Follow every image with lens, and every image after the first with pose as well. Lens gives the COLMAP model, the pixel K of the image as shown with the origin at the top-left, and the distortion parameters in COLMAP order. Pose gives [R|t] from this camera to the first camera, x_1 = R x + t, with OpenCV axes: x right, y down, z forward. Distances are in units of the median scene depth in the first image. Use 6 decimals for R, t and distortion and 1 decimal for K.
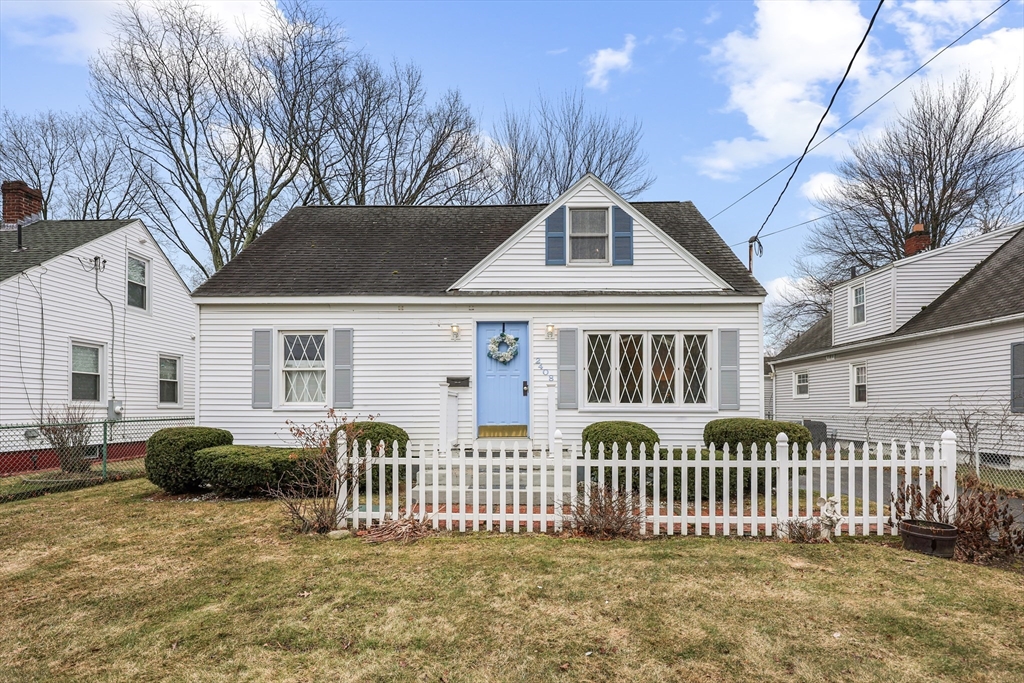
lens RADIAL K [[487.0, 0, 513.3], [0, 487.0, 411.4], [0, 0, 1]] dist [-0.004779, -0.000392]
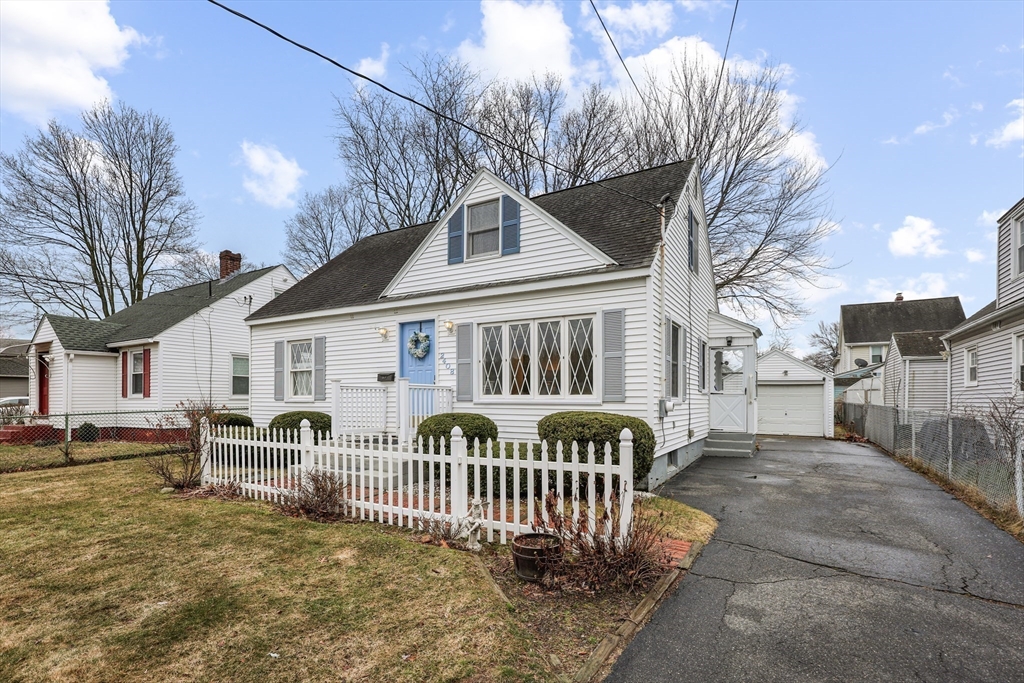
lens RADIAL K [[480.9, 0, 513.2], [0, 480.9, 405.2], [0, 0, 1]] dist [-0.001212, -0.000203]
pose [[0.878515, 0.004945, -0.477689, 0.690080], [-0.003321, 0.999985, 0.004243, -0.000589], [0.477703, -0.002141, 0.878519, 0.150487]]
